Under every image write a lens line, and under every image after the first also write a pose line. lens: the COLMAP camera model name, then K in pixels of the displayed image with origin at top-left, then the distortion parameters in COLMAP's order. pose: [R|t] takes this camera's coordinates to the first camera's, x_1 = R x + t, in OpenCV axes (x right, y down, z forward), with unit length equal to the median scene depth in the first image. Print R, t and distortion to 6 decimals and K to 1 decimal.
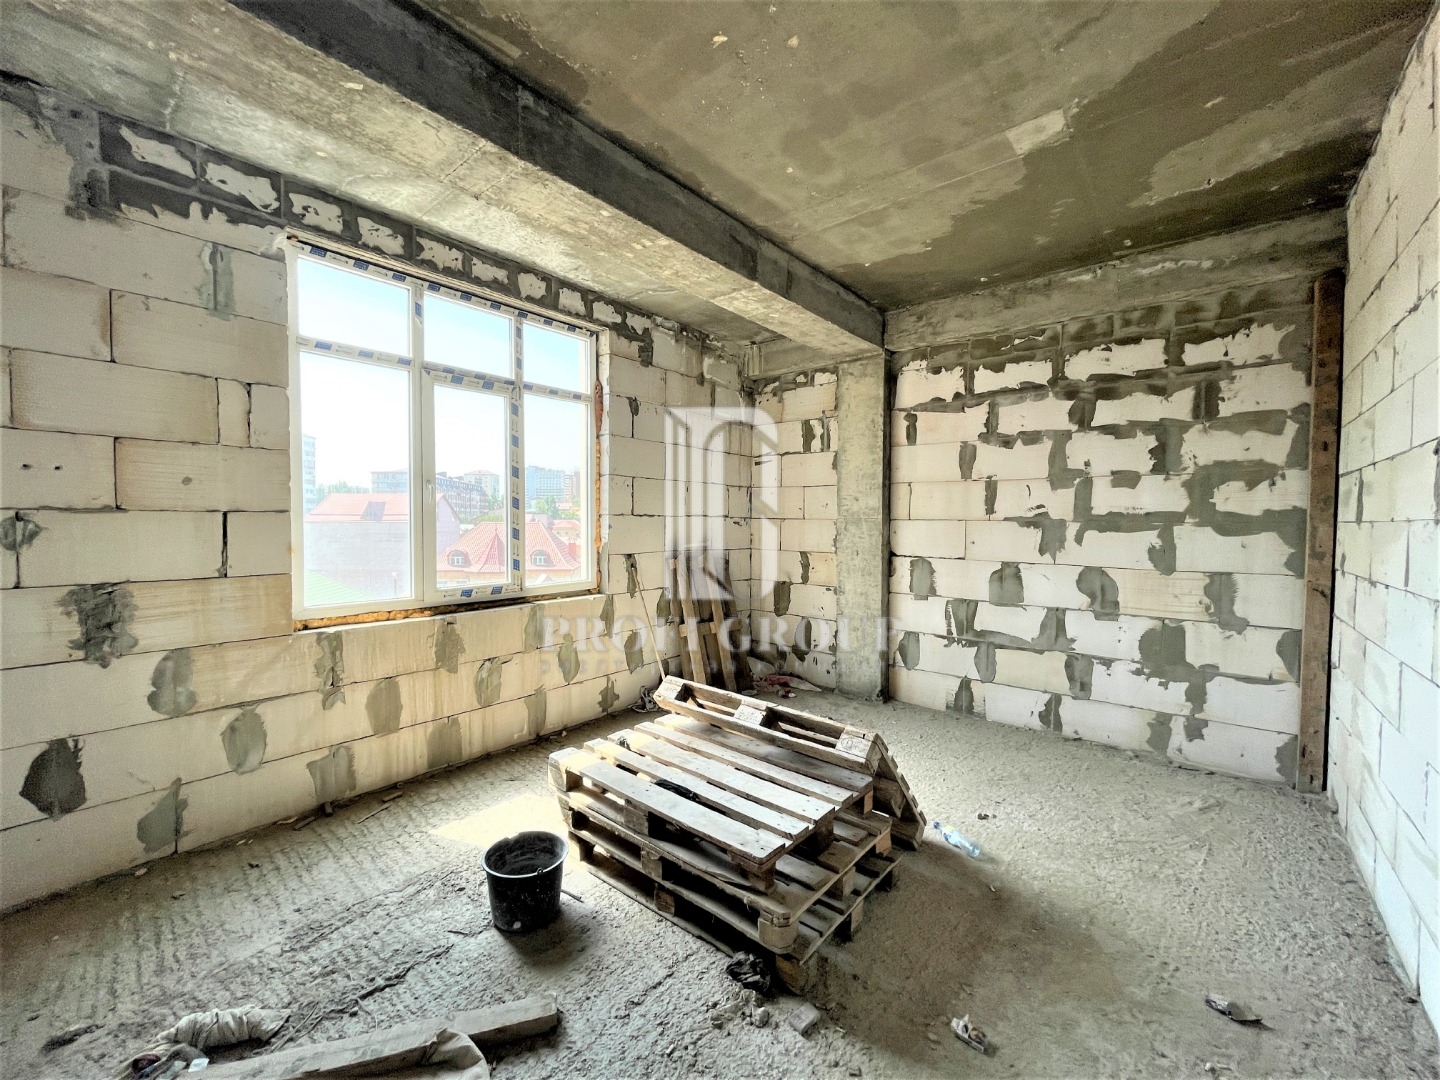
lens RADIAL K [[580.3, 0, 705.7], [0, 580.3, 540.4], [0, 0, 1]] dist [0.000183, -0.000864]
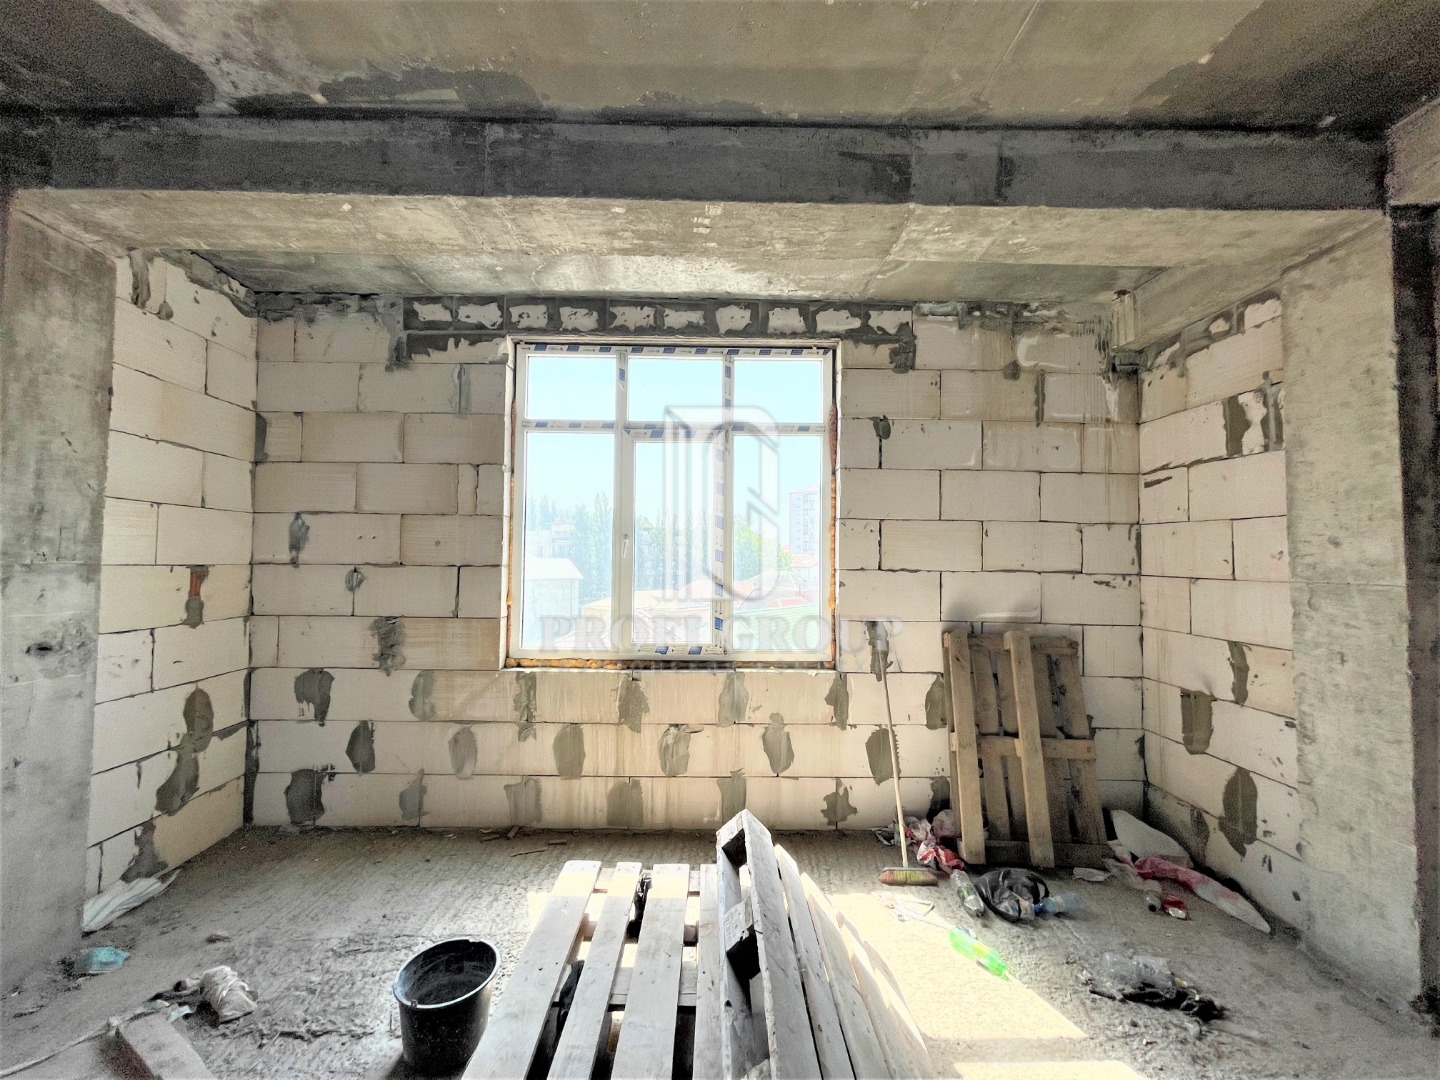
lens RADIAL K [[580.3, 0, 716.9], [0, 580.3, 538.2], [0, 0, 1]] dist [0.000183, -0.000864]
pose [[0.660147, -0.024315, -0.750742, 0.396819], [-0.034940, 0.997400, -0.063027, -0.038868], [0.750323, 0.067838, 0.657581, 0.447544]]
